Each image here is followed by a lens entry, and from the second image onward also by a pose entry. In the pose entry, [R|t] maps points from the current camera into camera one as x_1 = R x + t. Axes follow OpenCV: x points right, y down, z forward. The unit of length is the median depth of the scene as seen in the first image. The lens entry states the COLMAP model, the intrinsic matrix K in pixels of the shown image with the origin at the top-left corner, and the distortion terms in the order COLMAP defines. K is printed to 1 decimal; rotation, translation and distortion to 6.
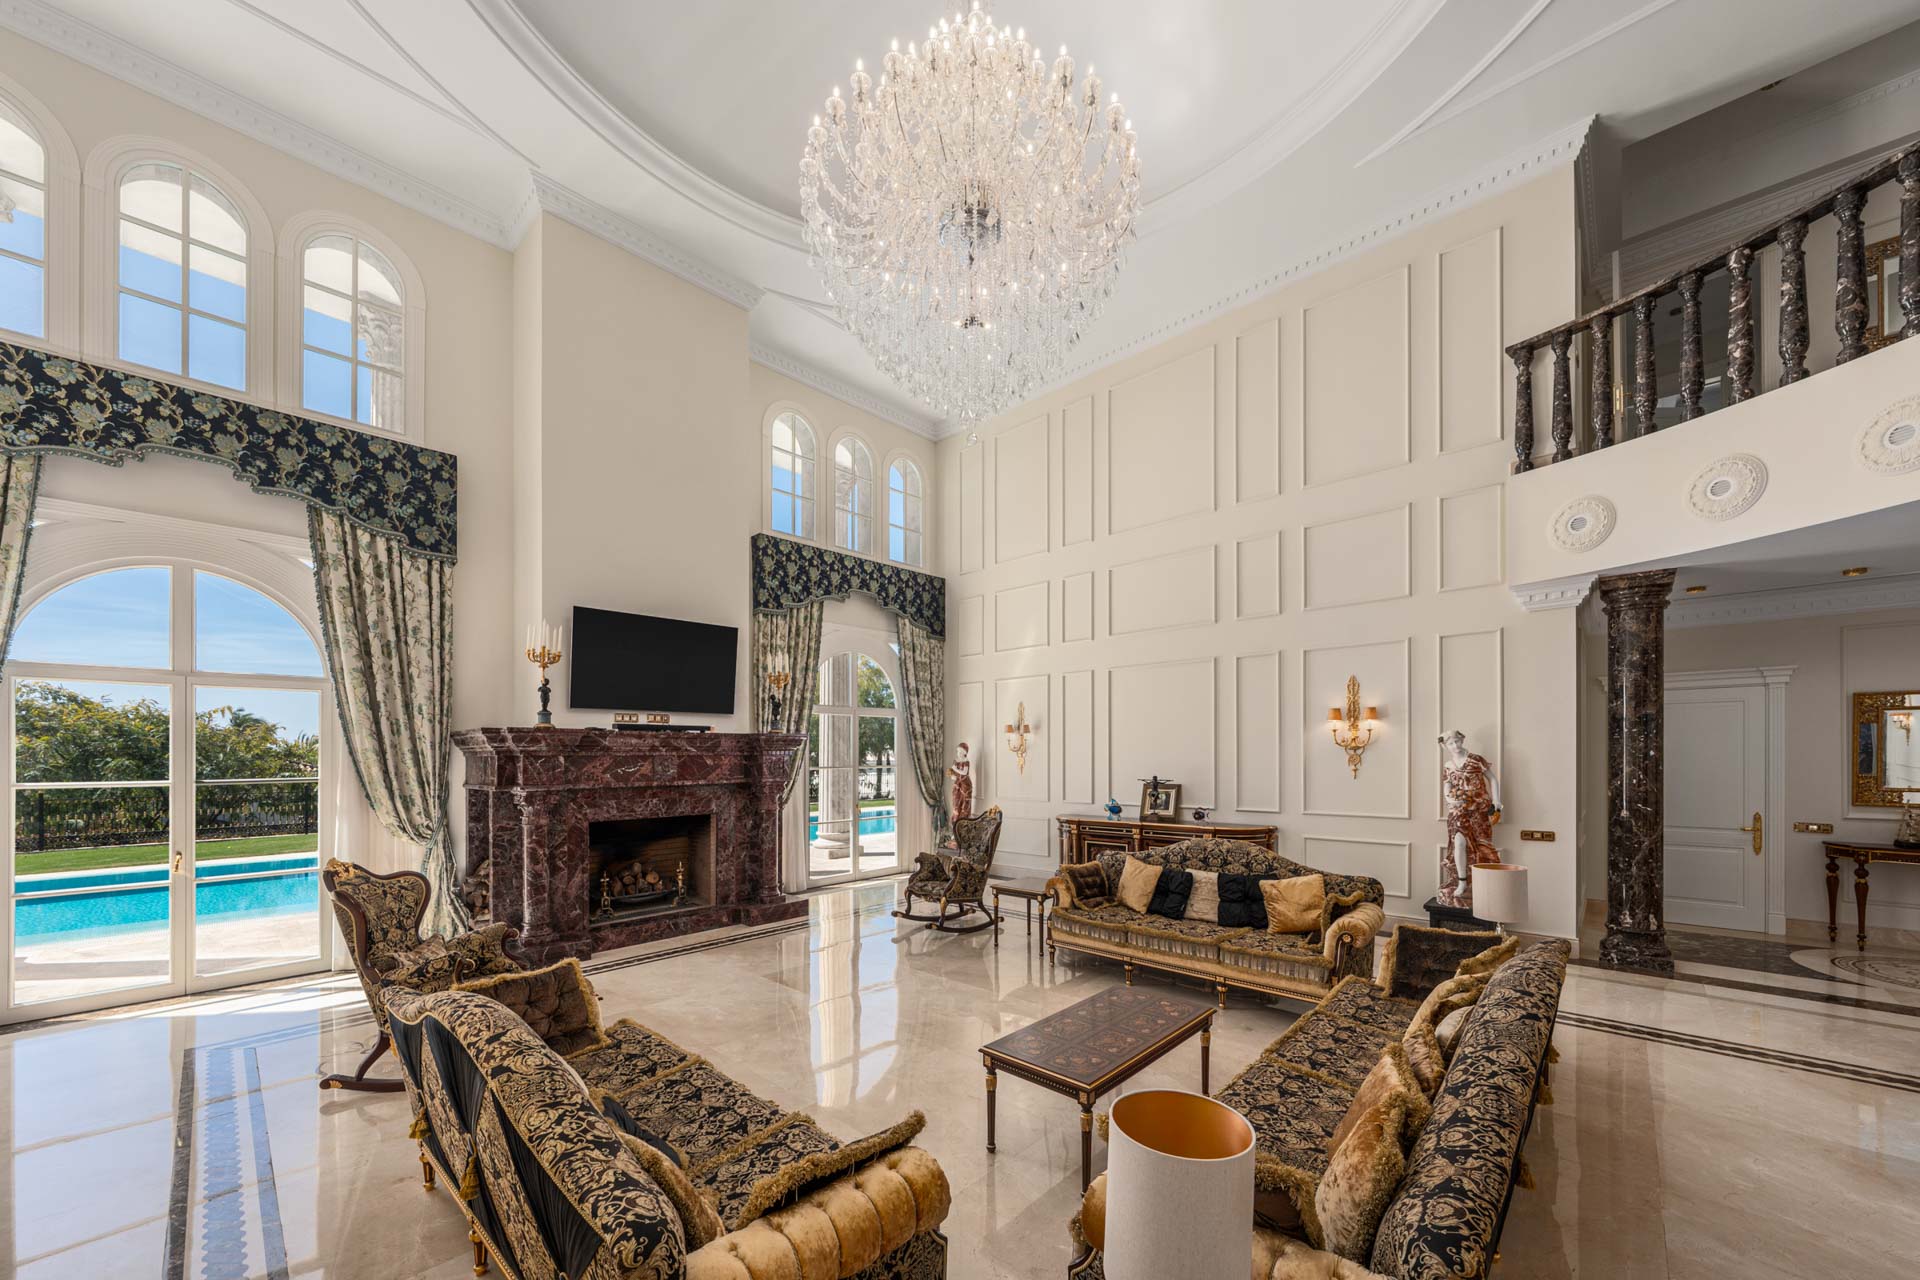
lens RADIAL K [[699.0, 0, 960.6], [0, 699.0, 686.6], [0, 0, 1]] dist [-0.007373, -0.000154]
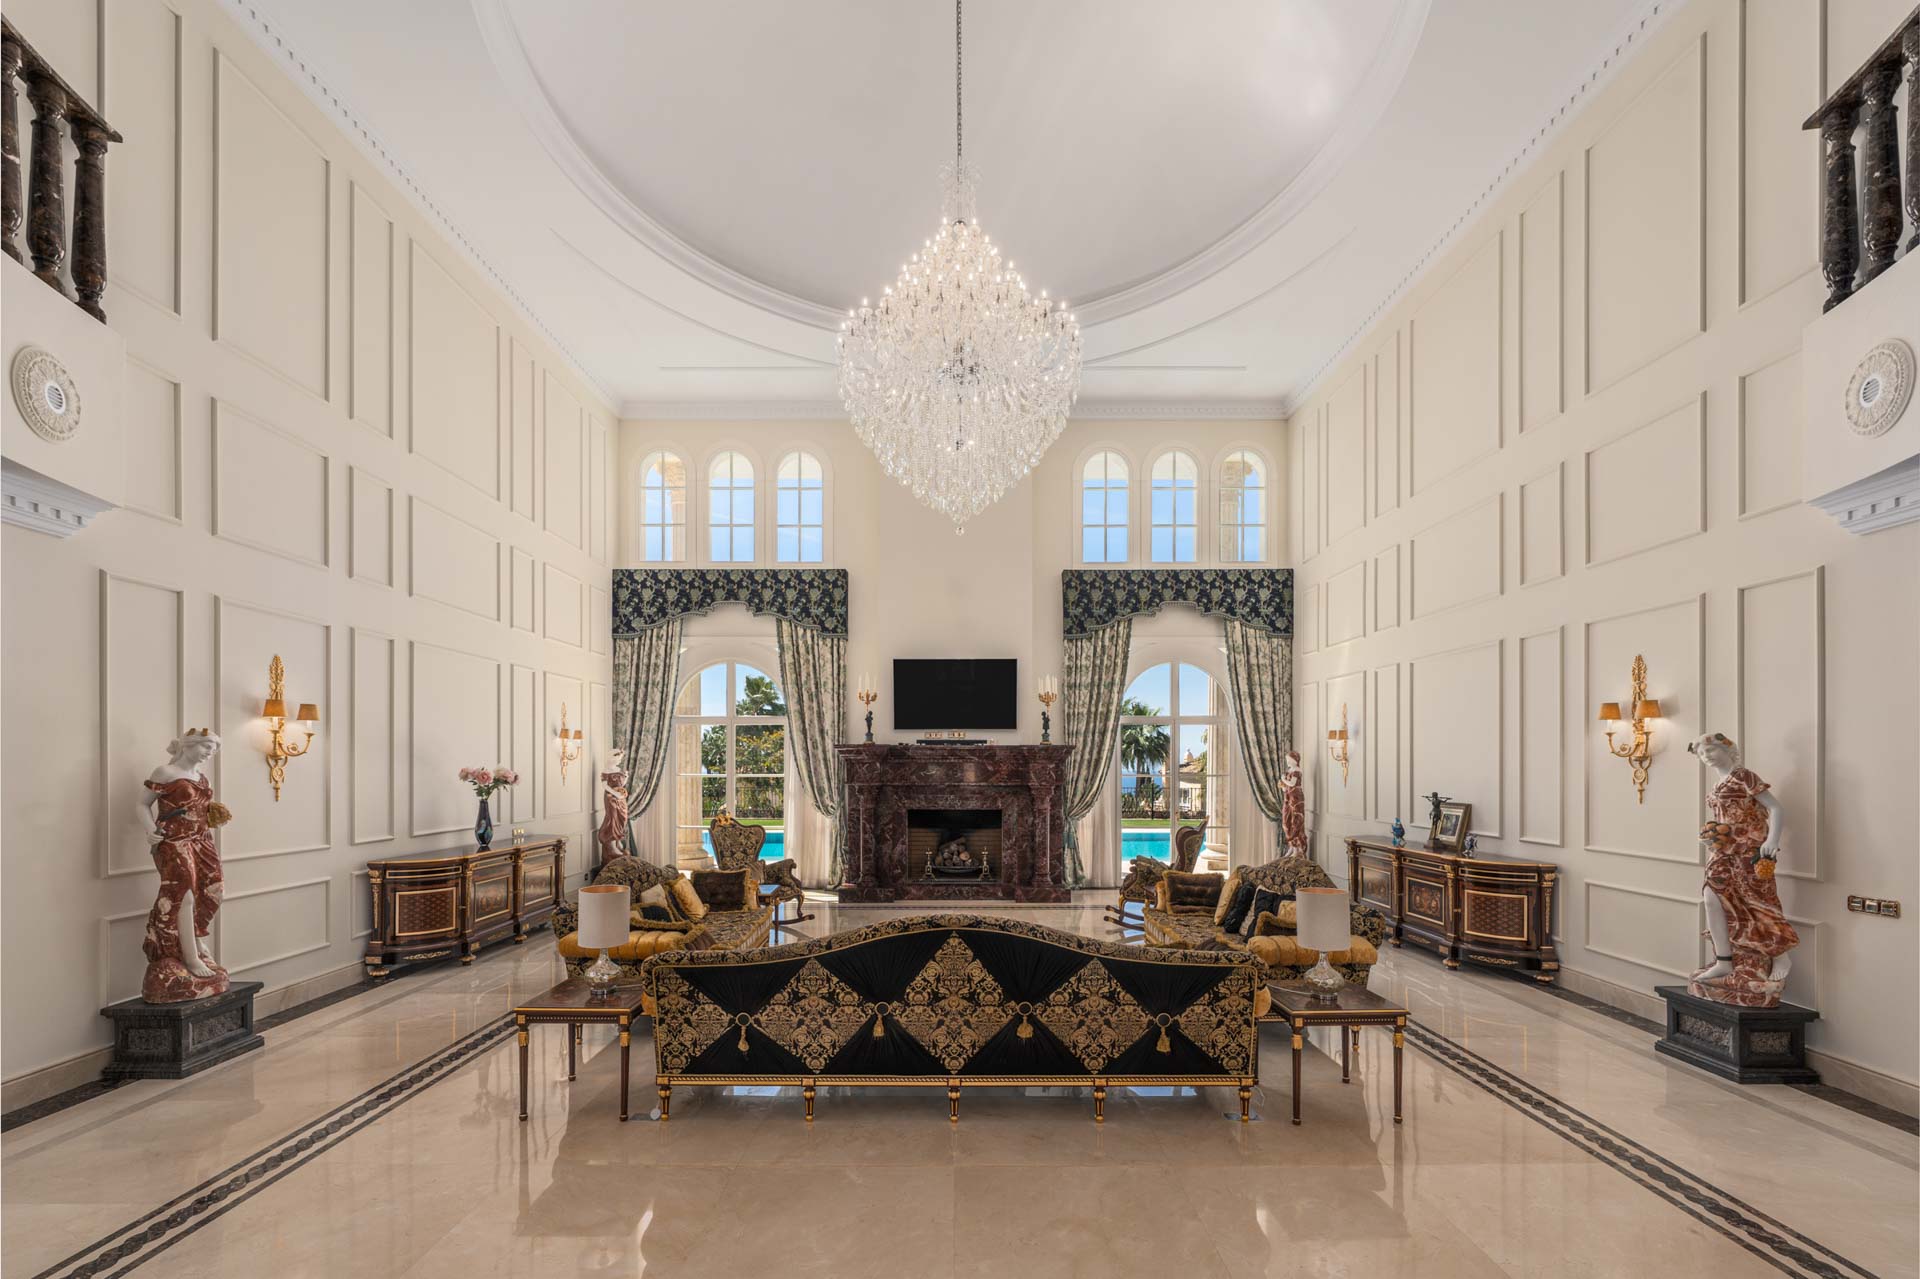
lens RADIAL K [[800.7, 0, 960.0], [0, 800.7, 639.5], [0, 0, 1]] dist [-0.000044, 0.000024]
pose [[0.688915, -0.103215, -0.717456, 0.726878], [0.064691, 0.994615, -0.080971, -0.011558], [0.721950, 0.009369, 0.691882, -0.058367]]
